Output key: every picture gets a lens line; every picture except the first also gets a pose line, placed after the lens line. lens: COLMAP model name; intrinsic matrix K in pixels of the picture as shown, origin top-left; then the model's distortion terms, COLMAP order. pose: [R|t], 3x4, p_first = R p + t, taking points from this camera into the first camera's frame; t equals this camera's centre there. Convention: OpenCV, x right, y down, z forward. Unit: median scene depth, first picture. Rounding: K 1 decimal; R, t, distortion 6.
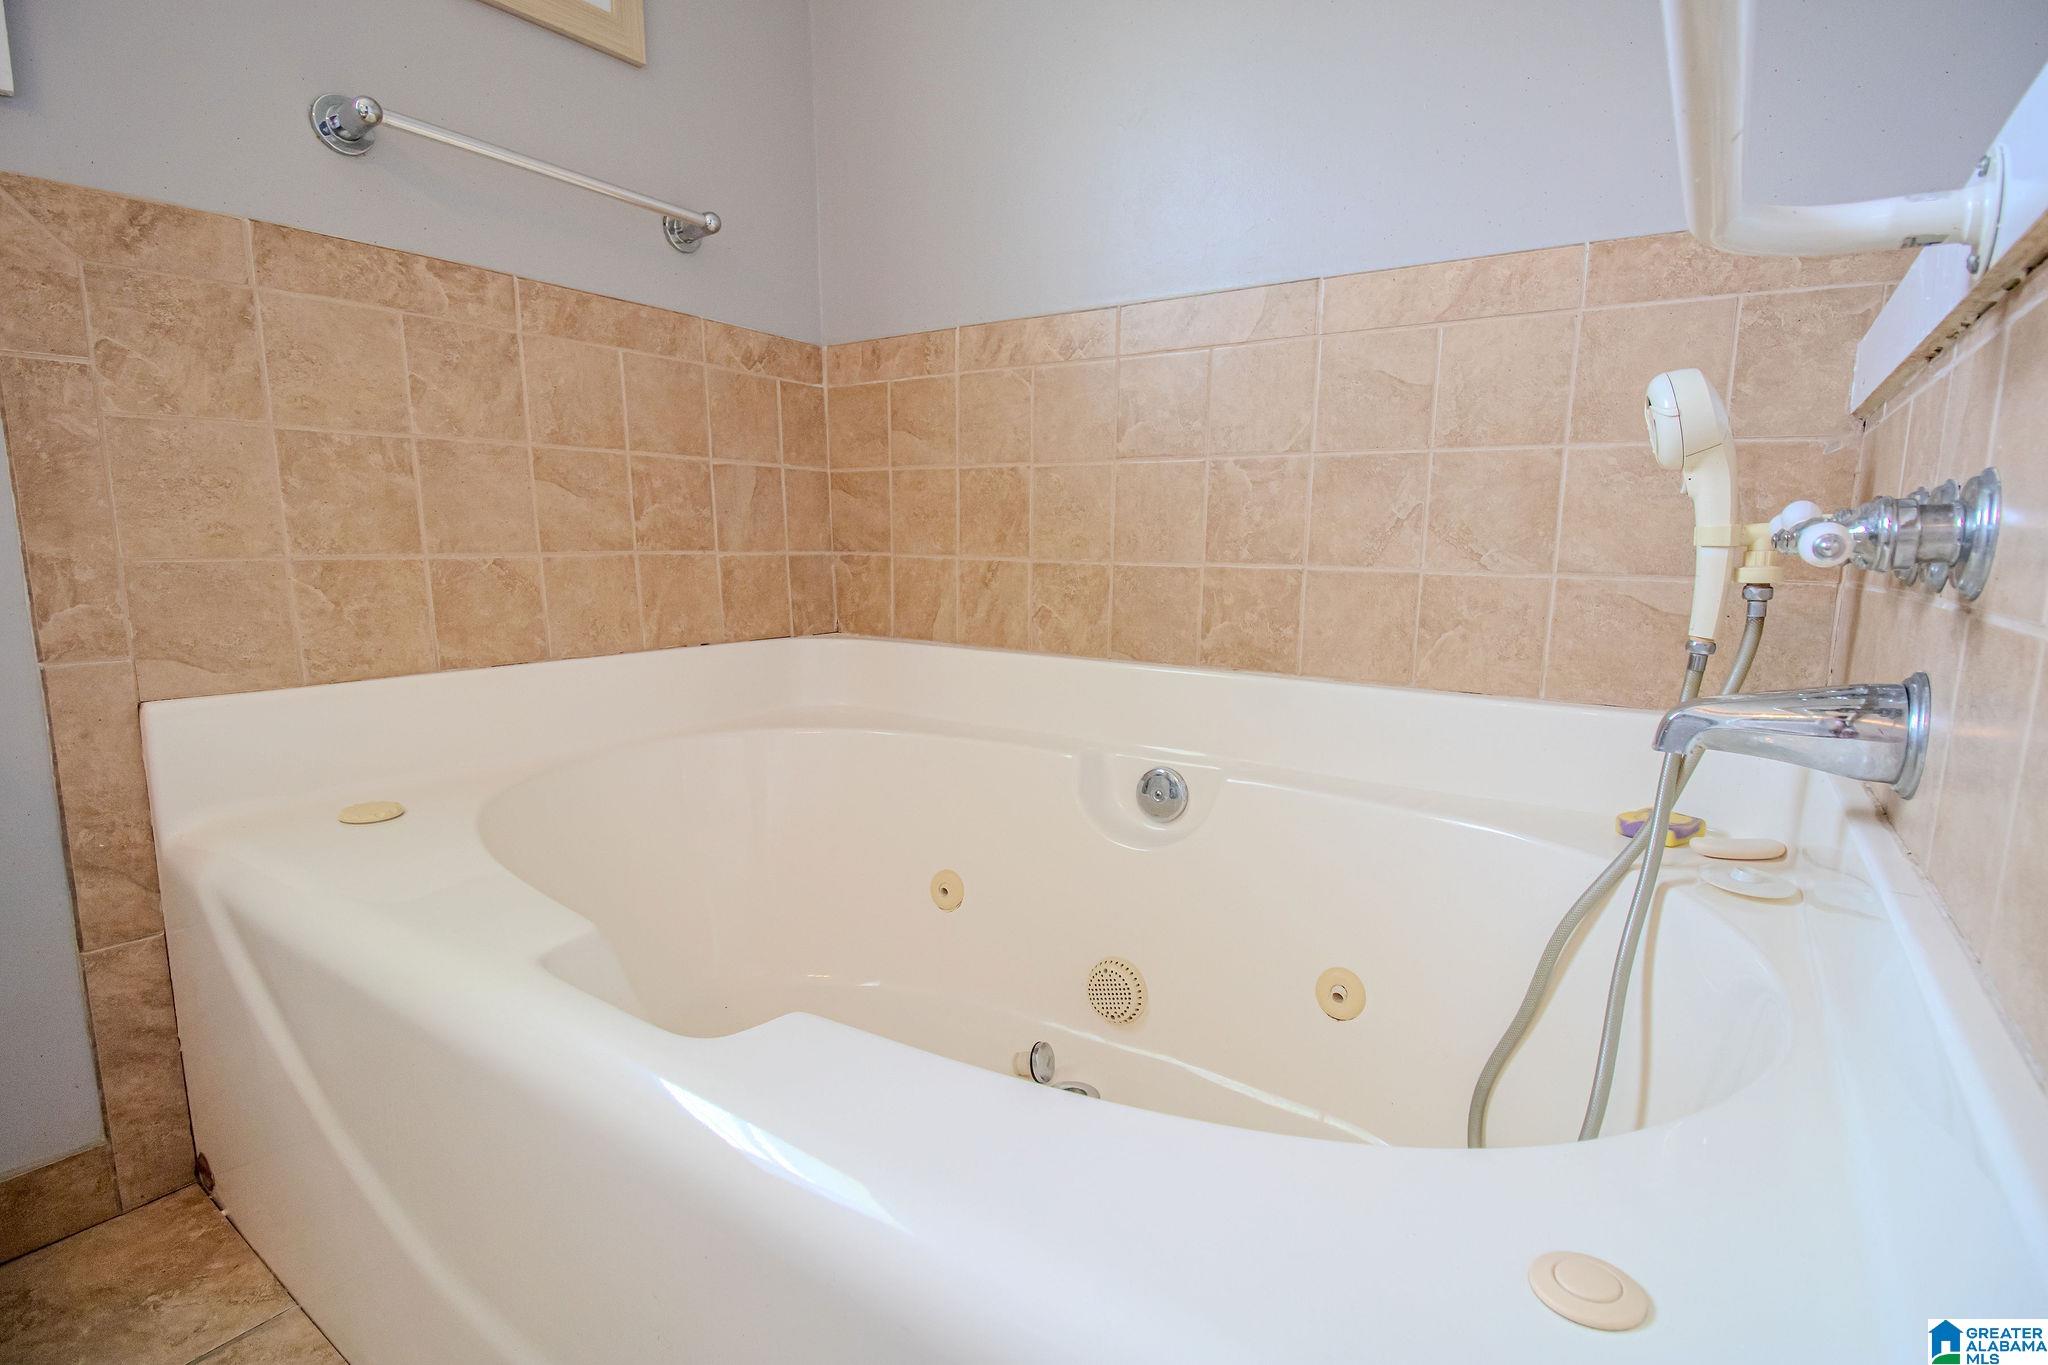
lens RADIAL K [[974.1, 0, 1031.9], [0, 974.1, 683.8], [0, 0, 1]] dist [-0.016589, -0.004486]
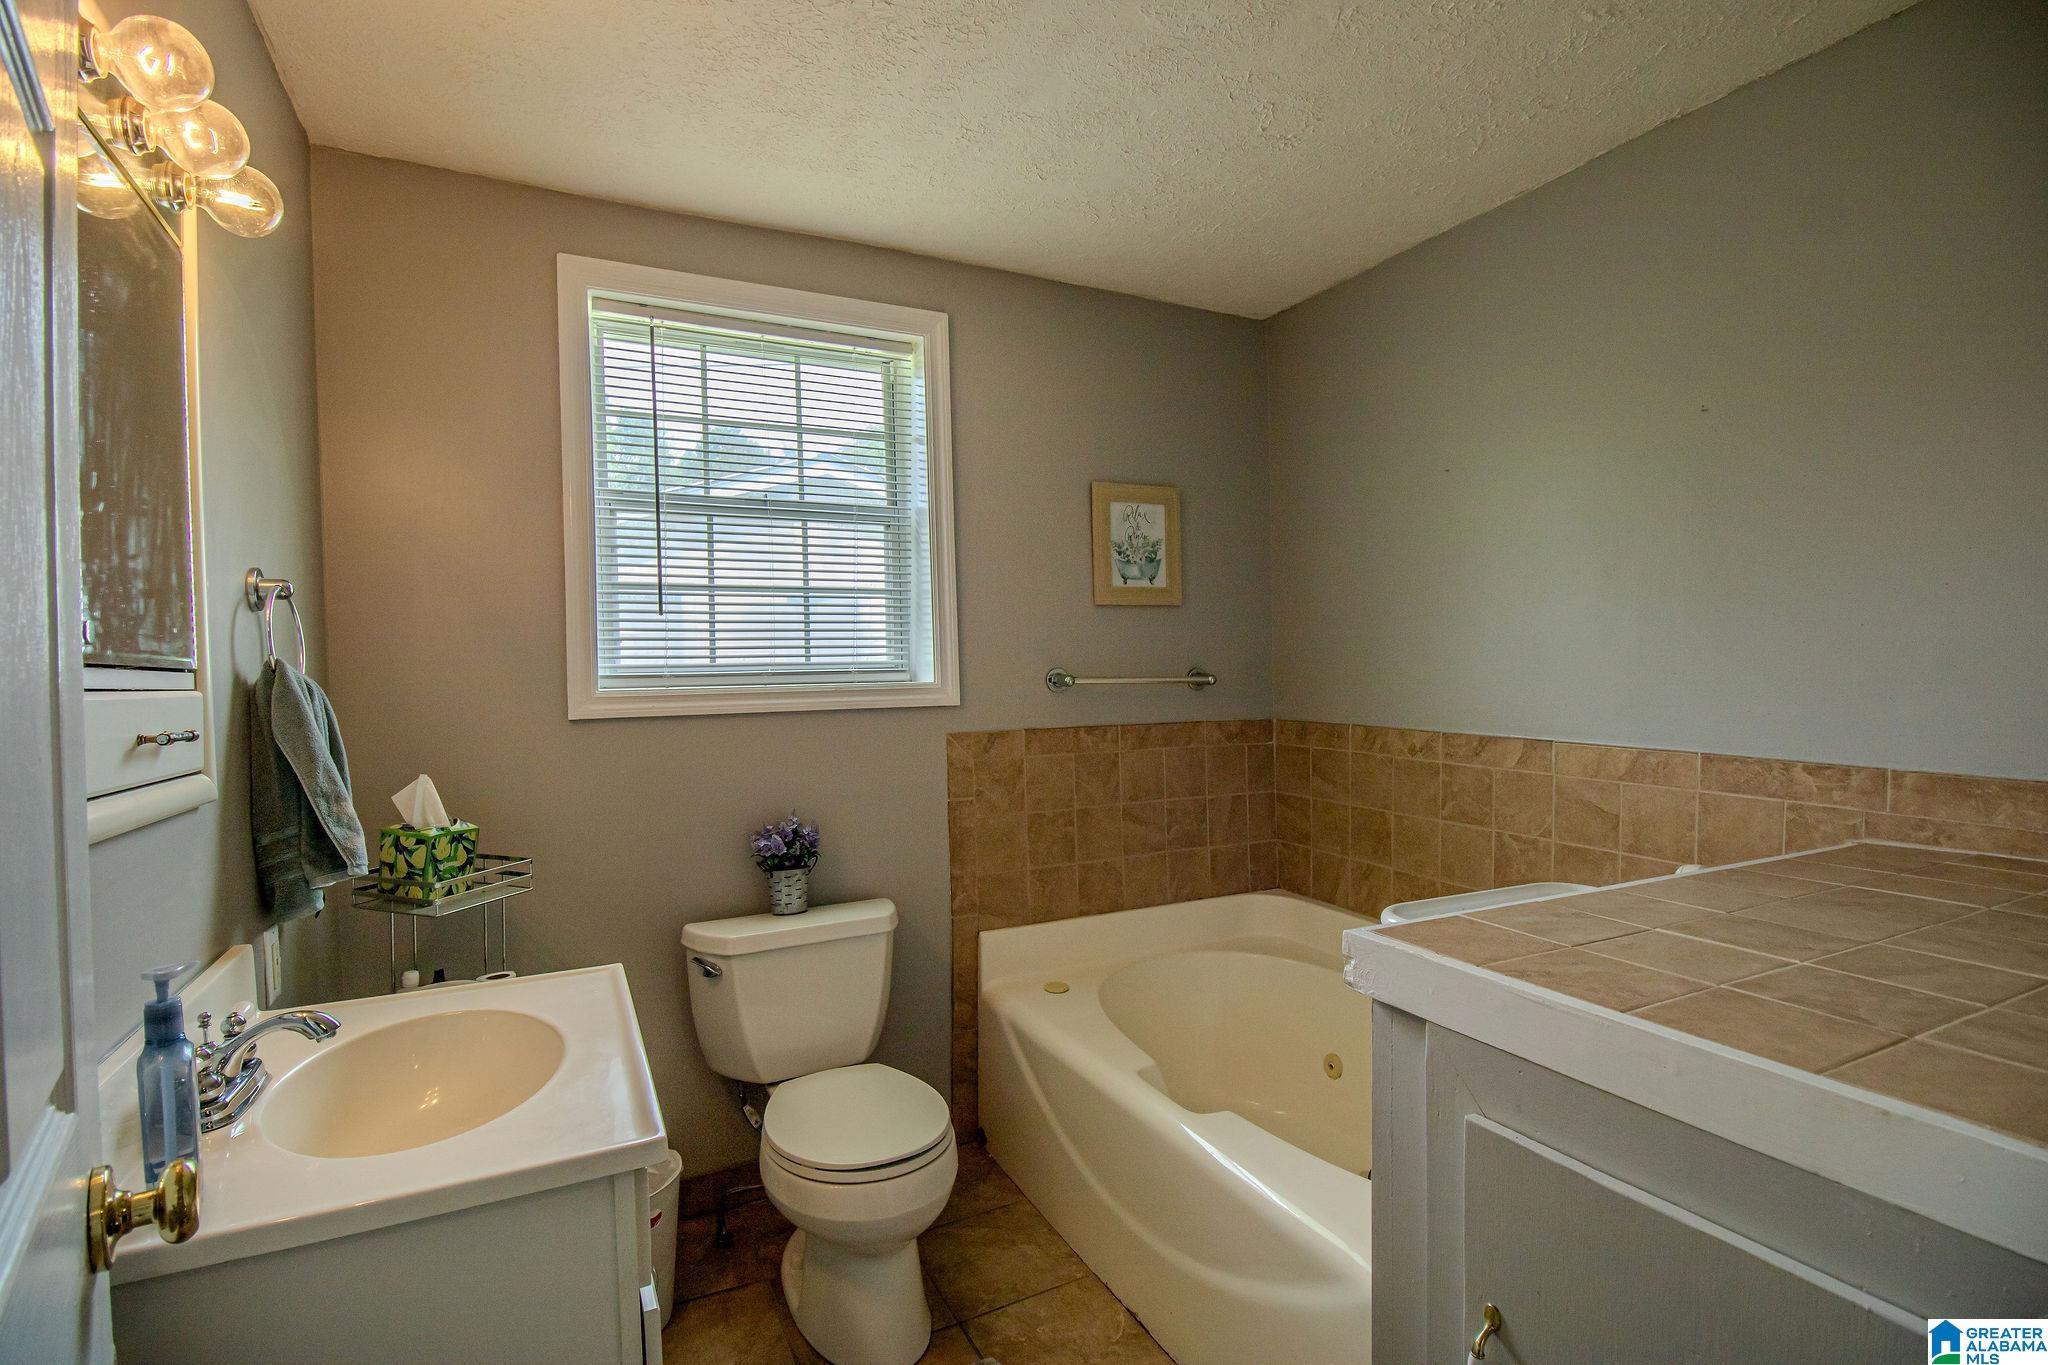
lens RADIAL K [[974.1, 0, 1020.2], [0, 974.1, 676.8], [0, 0, 1]] dist [-0.016589, -0.004486]
pose [[0.876502, -0.001106, -0.481398, 0.263493], [-0.059031, 0.992204, -0.109760, -0.255797], [0.477766, 0.124622, 0.869603, -0.856287]]
